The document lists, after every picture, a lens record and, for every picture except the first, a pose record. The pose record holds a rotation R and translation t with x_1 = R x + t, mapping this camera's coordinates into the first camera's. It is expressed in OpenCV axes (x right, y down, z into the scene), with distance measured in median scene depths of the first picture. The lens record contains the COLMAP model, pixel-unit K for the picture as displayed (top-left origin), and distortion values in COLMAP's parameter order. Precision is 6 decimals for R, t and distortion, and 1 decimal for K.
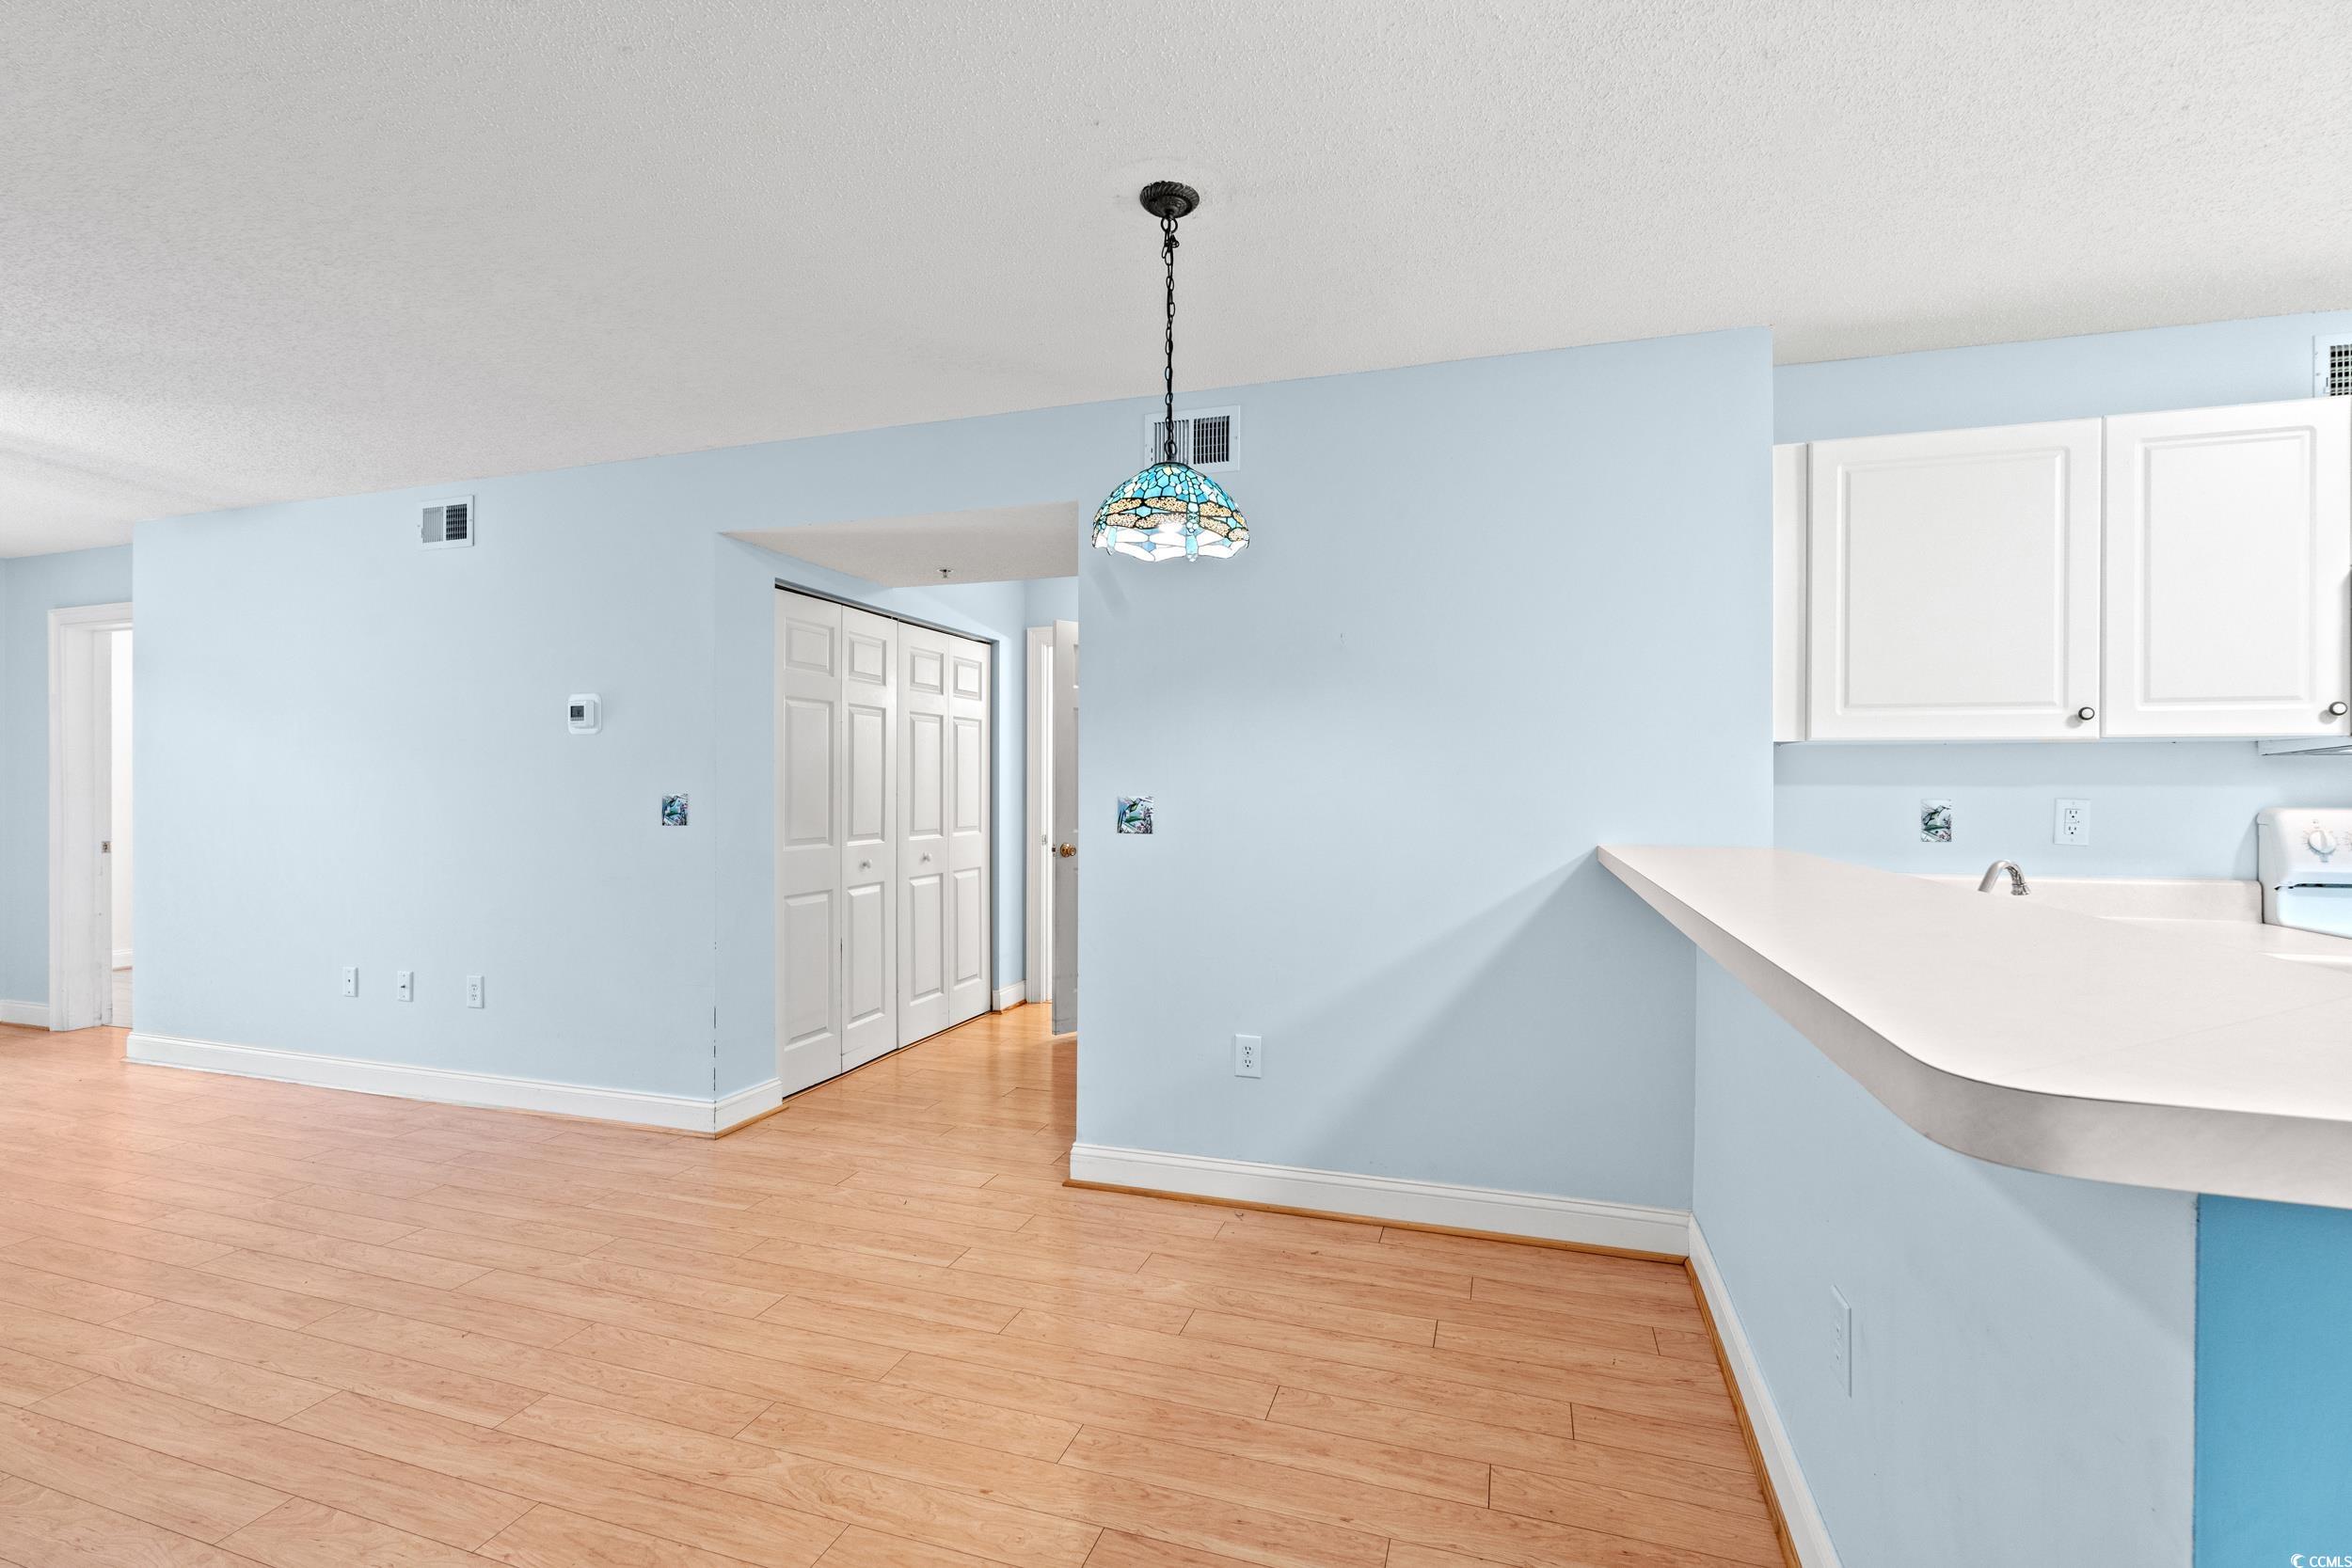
lens RADIAL K [[1042.6, 0, 1171.4], [0, 1042.6, 782.8], [0, 0, 1]] dist [-0.003996, -0.000187]
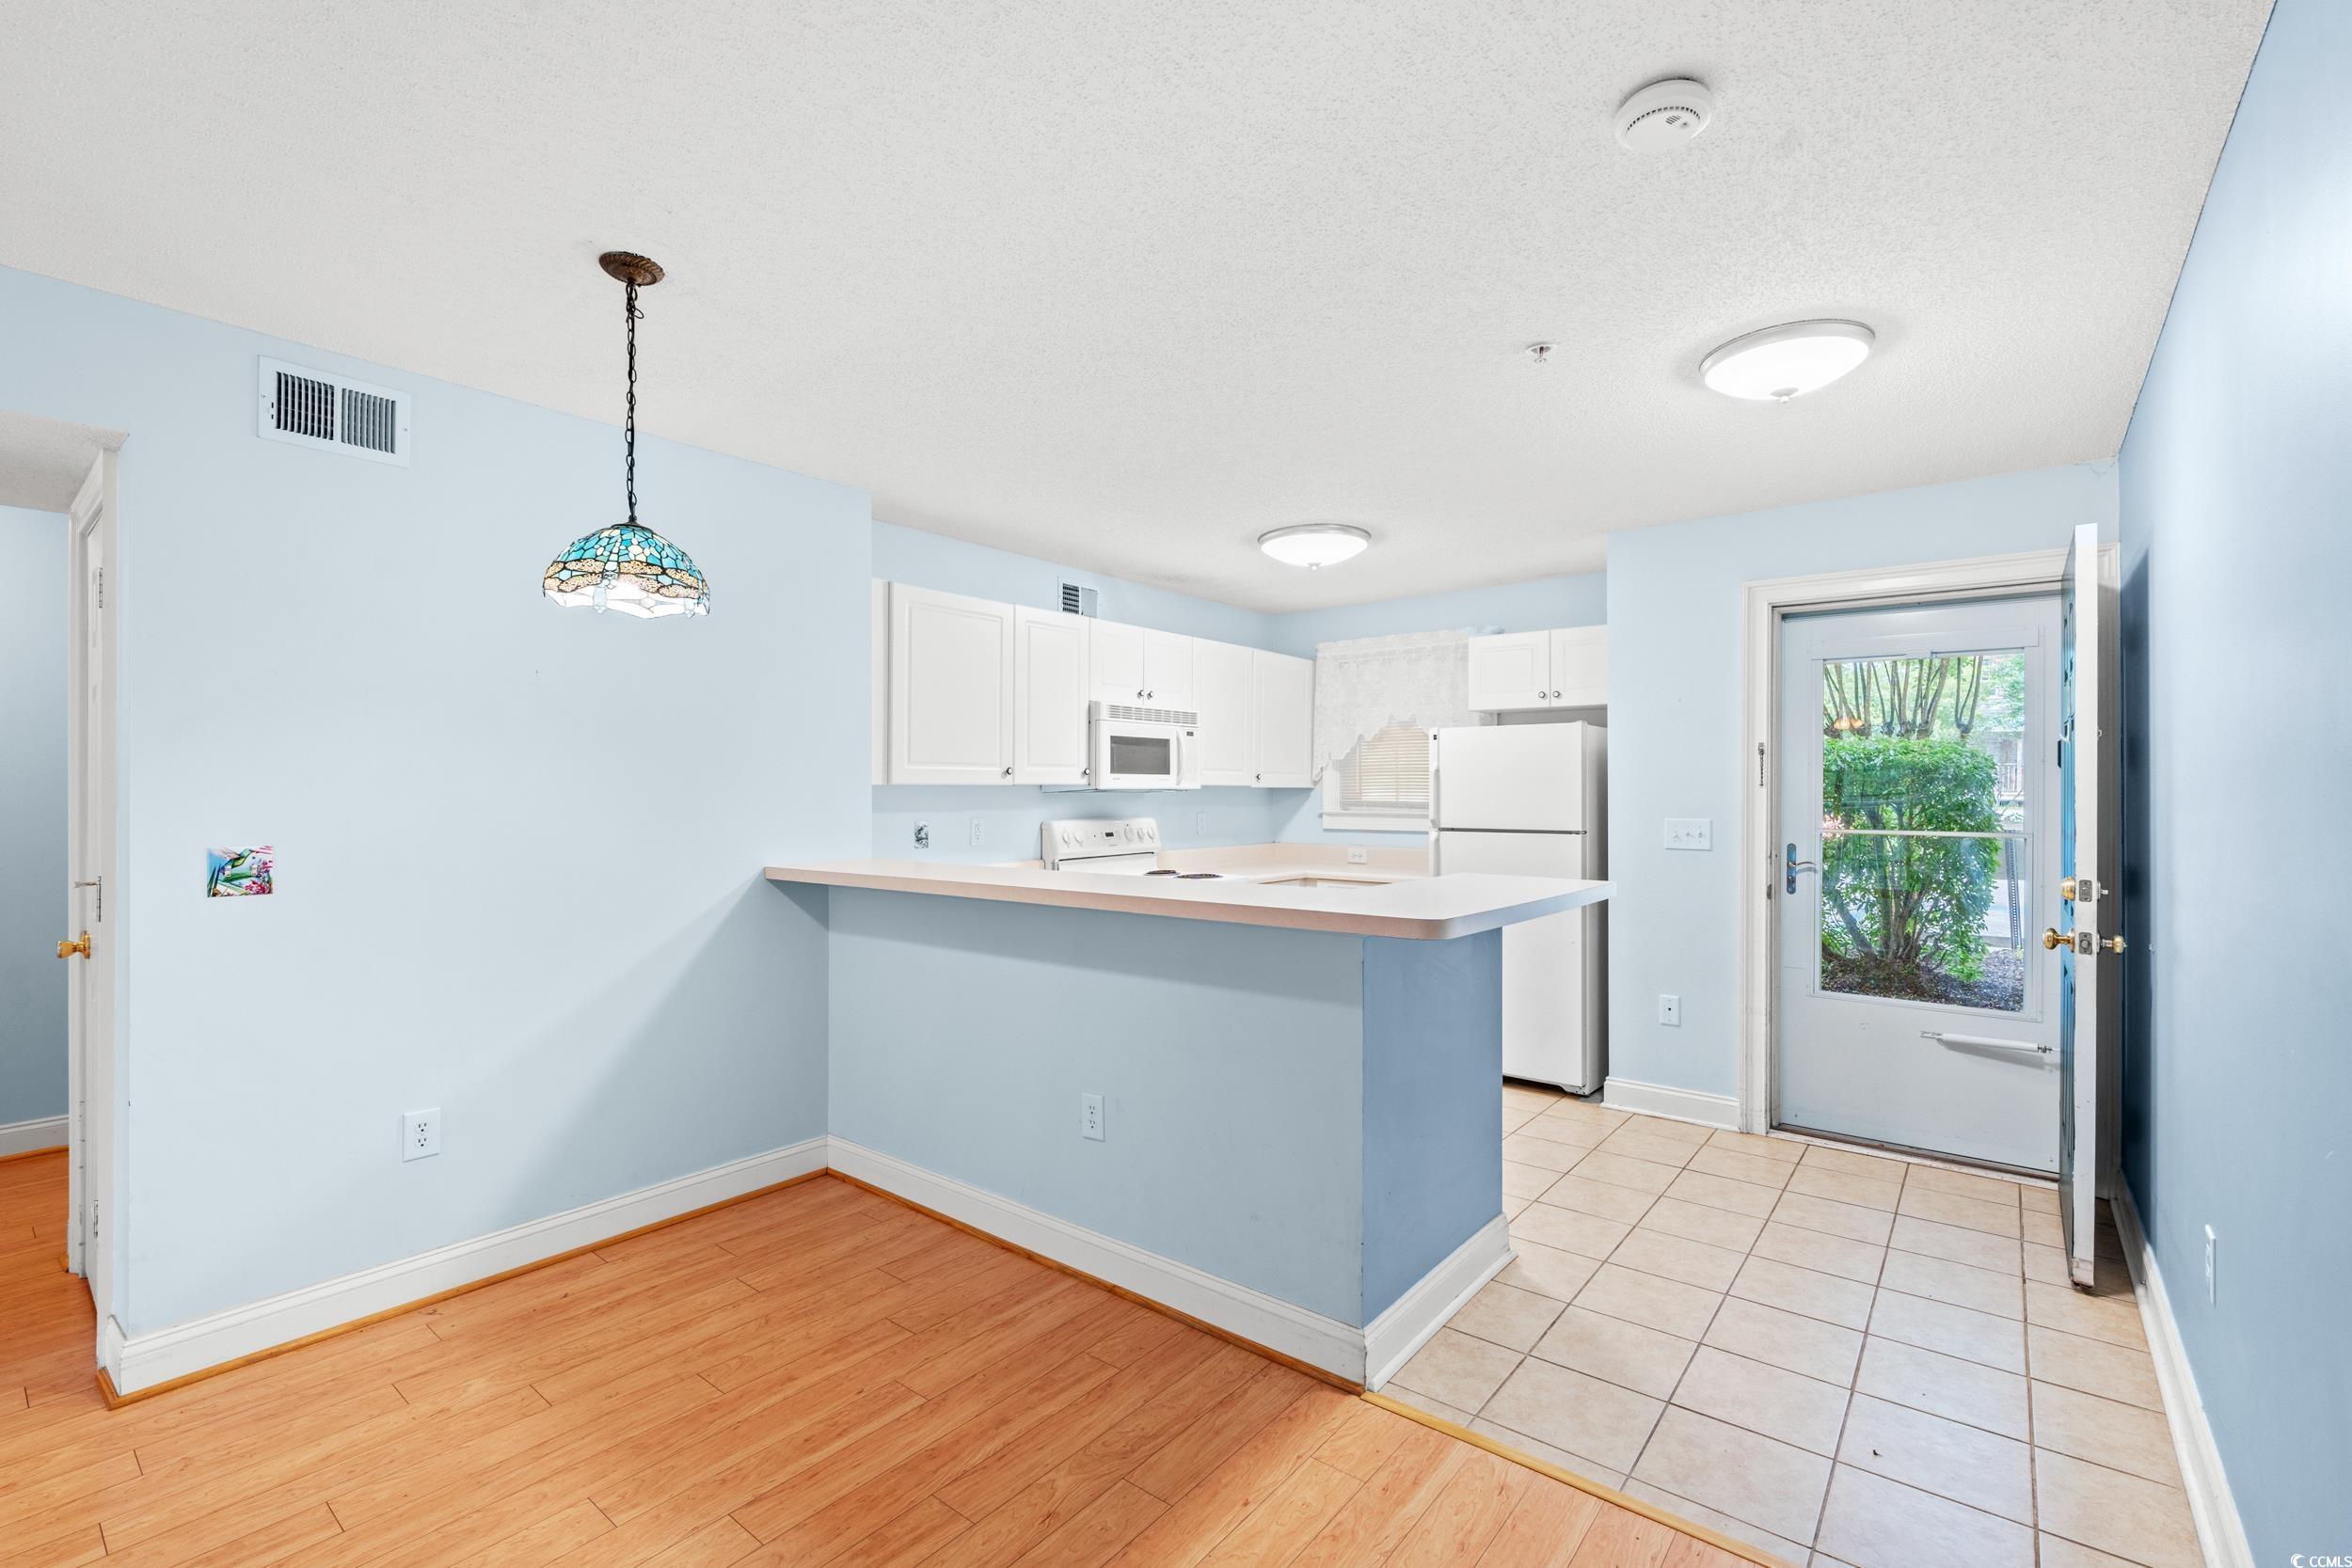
lens RADIAL K [[1028.7, 0, 1176.0], [0, 1028.7, 784.0], [0, 0, 1]] dist [-0.002615, -0.000548]
pose [[0.355411, 0.001029, 0.934710, -0.565458], [-0.000186, 0.999999, -0.001030, -0.037169], [-0.934710, 0.000192, 0.355411, 0.102704]]
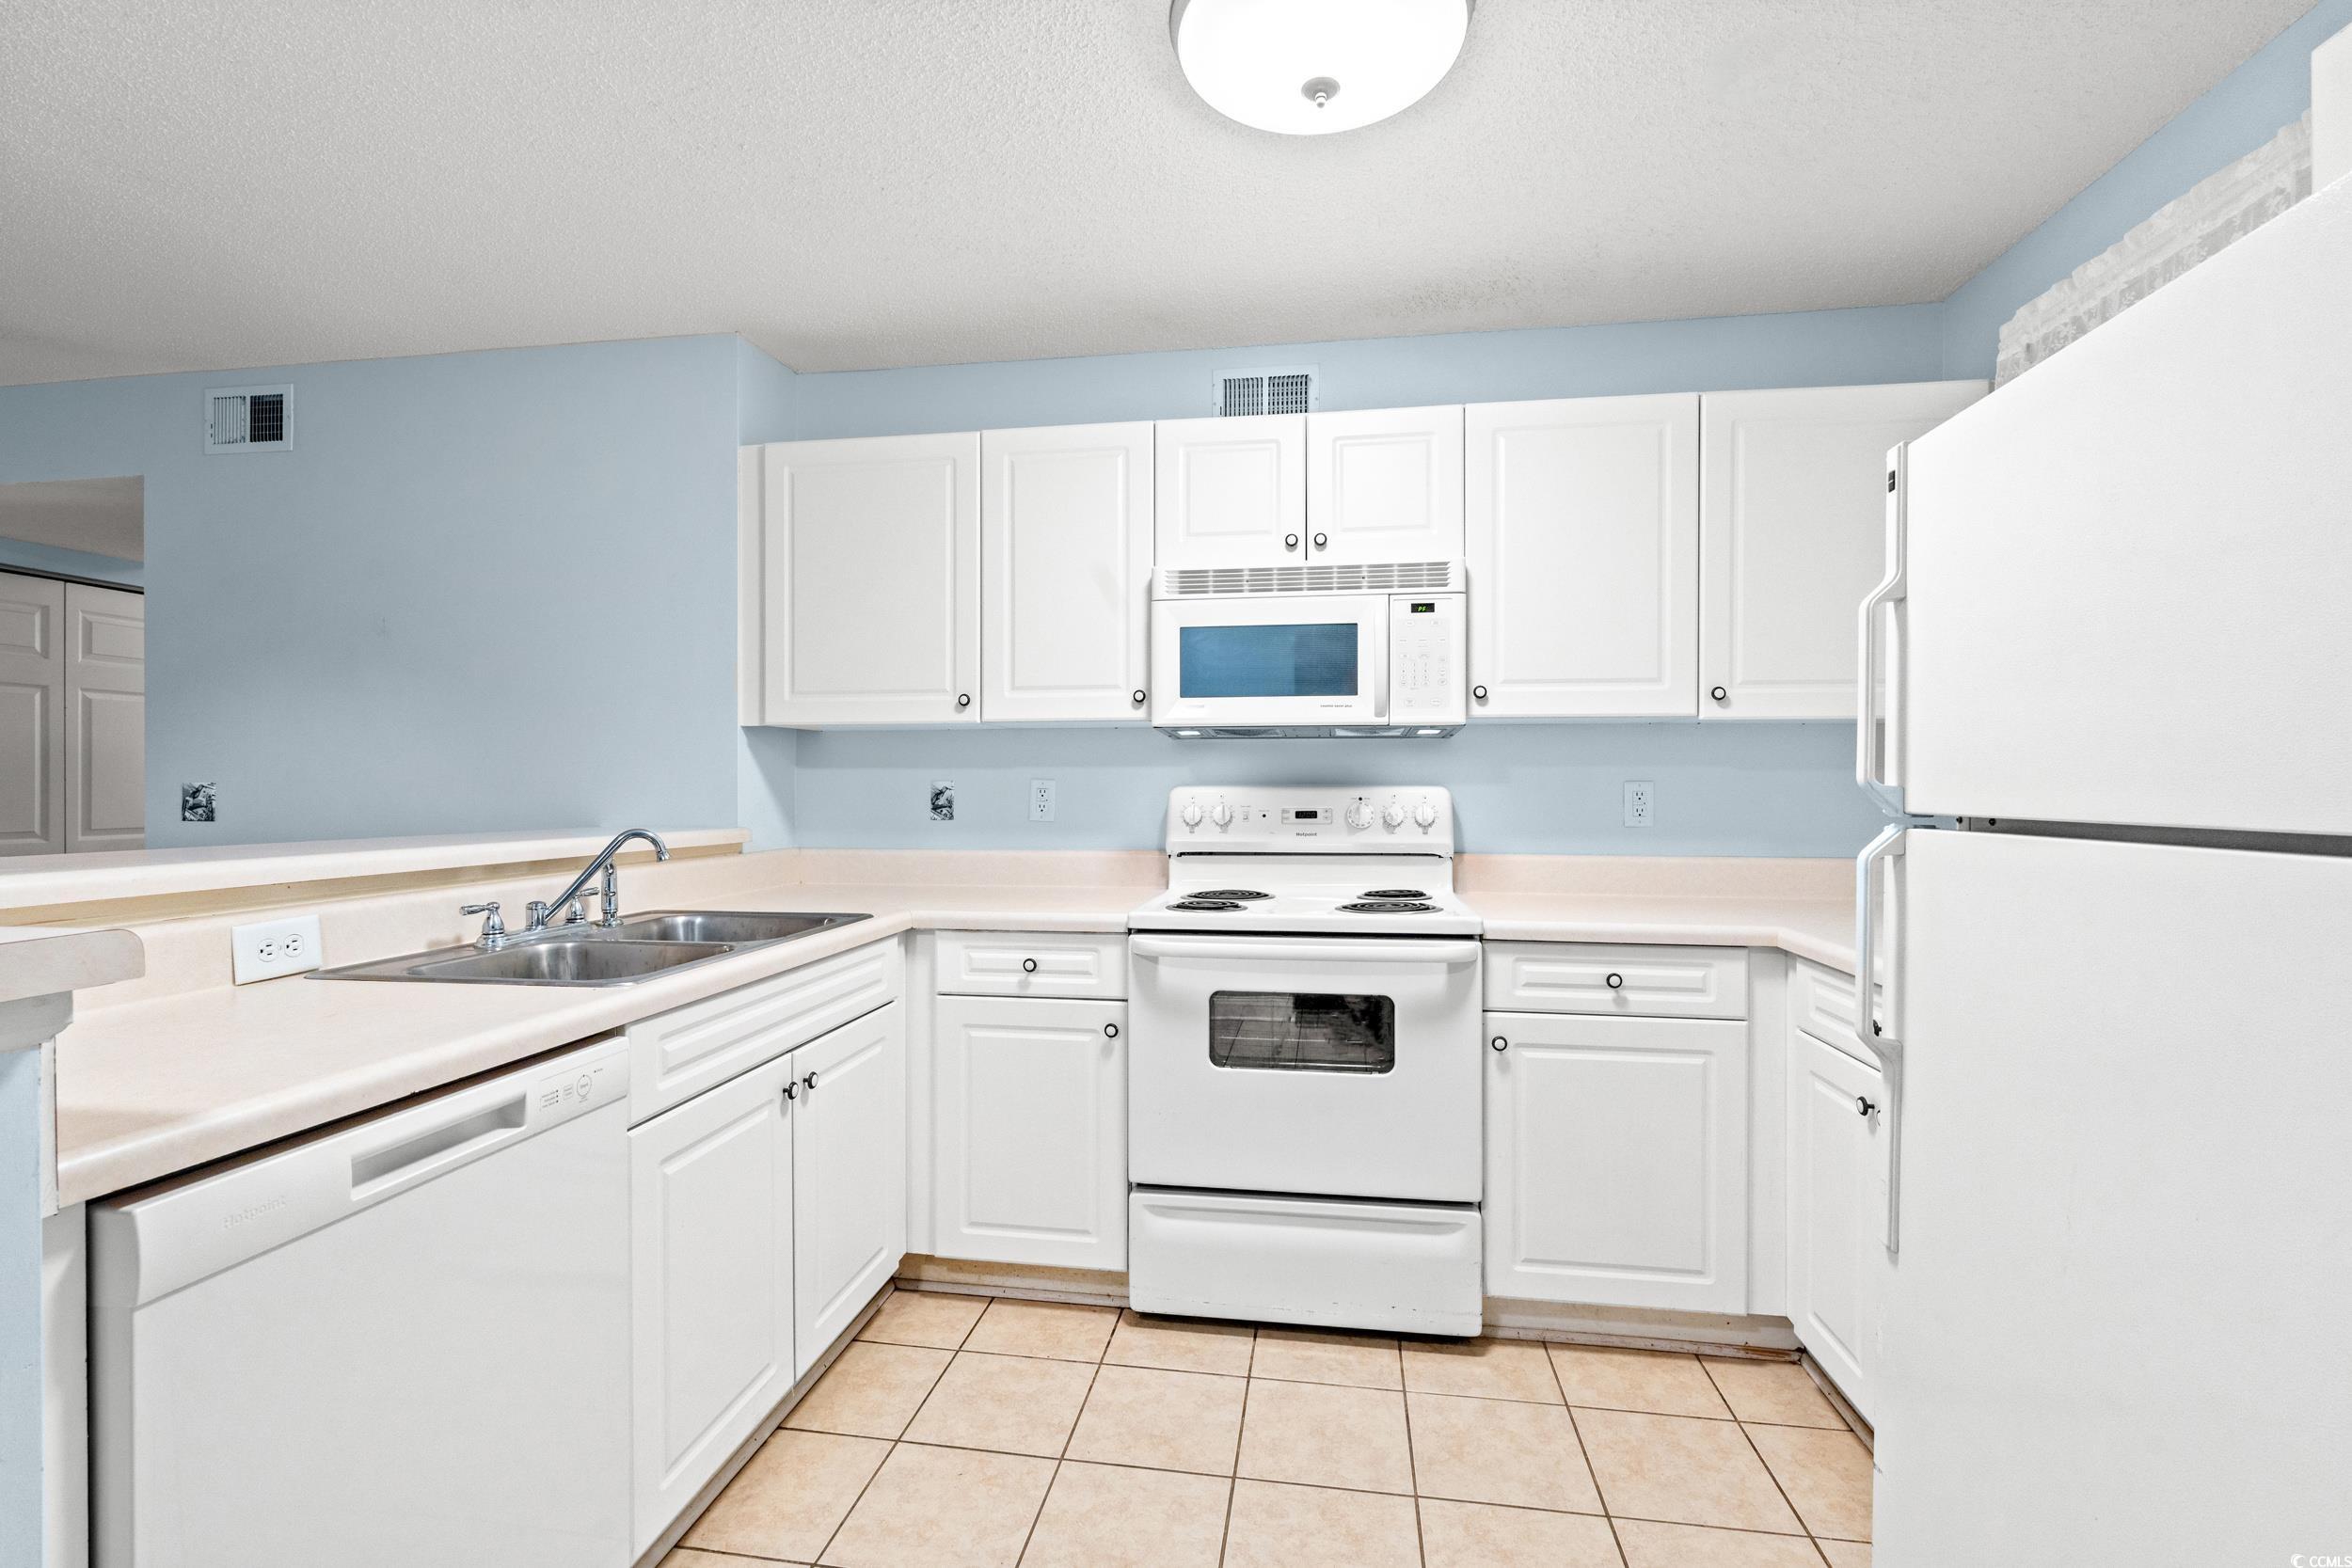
lens RADIAL K [[1036.9, 0, 1172.3], [0, 1036.9, 785.0], [0, 0, 1]] dist [-0.004011, -0.000530]
pose [[0.987363, -0.004619, 0.158409, 0.807128], [0.004107, 0.999985, 0.003557, 0.017581], [-0.158423, -0.002861, 0.987367, -0.103754]]
